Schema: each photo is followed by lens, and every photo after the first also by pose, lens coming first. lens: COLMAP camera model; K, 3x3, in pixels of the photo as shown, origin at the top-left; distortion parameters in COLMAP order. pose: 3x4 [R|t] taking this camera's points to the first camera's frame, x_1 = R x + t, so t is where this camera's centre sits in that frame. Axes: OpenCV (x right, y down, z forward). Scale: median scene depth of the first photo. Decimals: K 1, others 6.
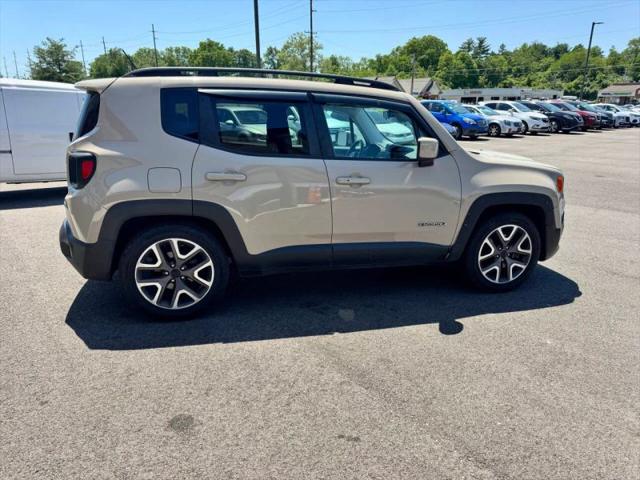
lens RADIAL K [[453.5, 0, 320.0], [0, 453.5, 240.0], [0, 0, 1]] dist [0.047220, -0.061471]
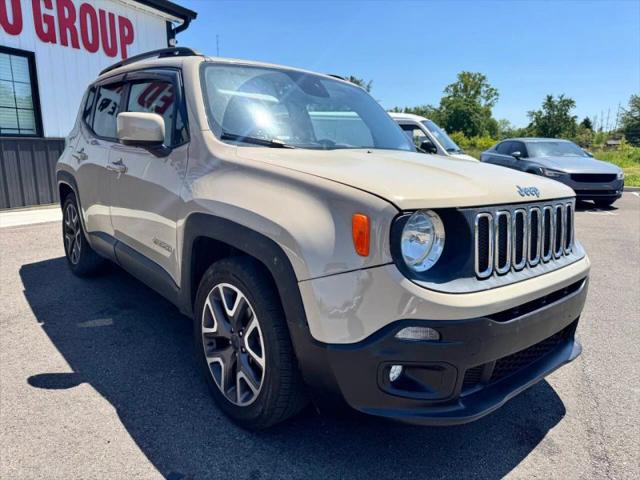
lens RADIAL K [[453.5, 0, 320.0], [0, 453.5, 240.0], [0, 0, 1]] dist [0.047220, -0.061471]
pose [[0.427583, 0.176081, -0.886661, 0.876225], [-0.264957, 0.962180, 0.063305, -0.135811], [0.864274, 0.207859, 0.458066, 0.836521]]
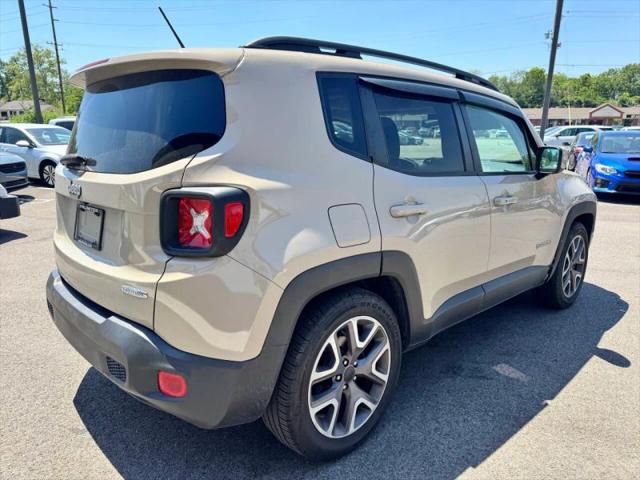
lens RADIAL K [[453.5, 0, 320.0], [0, 453.5, 240.0], [0, 0, 1]] dist [0.047220, -0.061471]
pose [[0.878519, -0.114365, 0.463816, -0.509223], [0.134377, 0.990878, -0.010200, -0.086236], [-0.458418, 0.071287, 0.885873, 0.386515]]
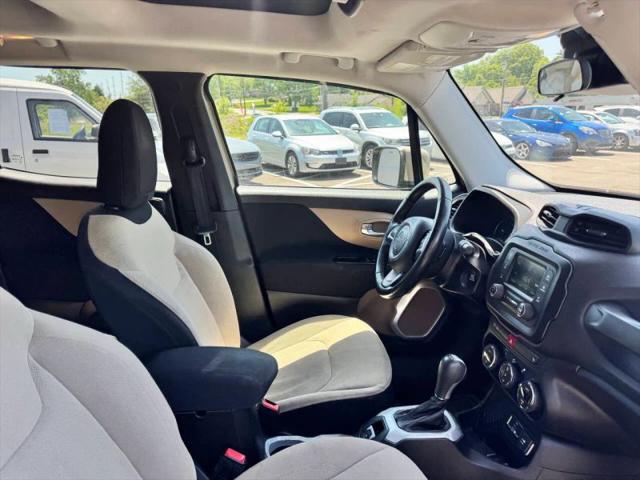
lens RADIAL K [[453.5, 0, 320.0], [0, 453.5, 240.0], [0, 0, 1]] dist [0.047220, -0.061471]
pose [[0.984993, 0.034070, -0.169199, 0.078440], [-0.038395, 0.999013, -0.022357, -0.204509], [0.168271, 0.028518, 0.985328, 0.830516]]
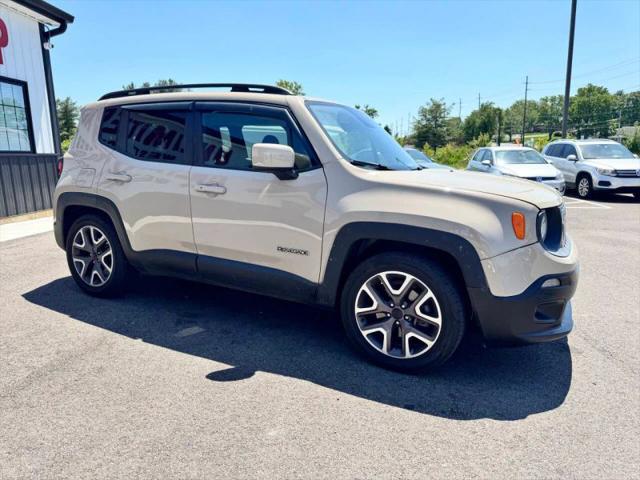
lens RADIAL K [[453.5, 0, 320.0], [0, 453.5, 240.0], [0, 0, 1]] dist [0.047220, -0.061471]
pose [[0.730213, 0.118977, -0.672781, 0.772321], [-0.188240, 0.981643, -0.030711, -0.036239], [0.656776, 0.149070, 0.739204, 0.407084]]
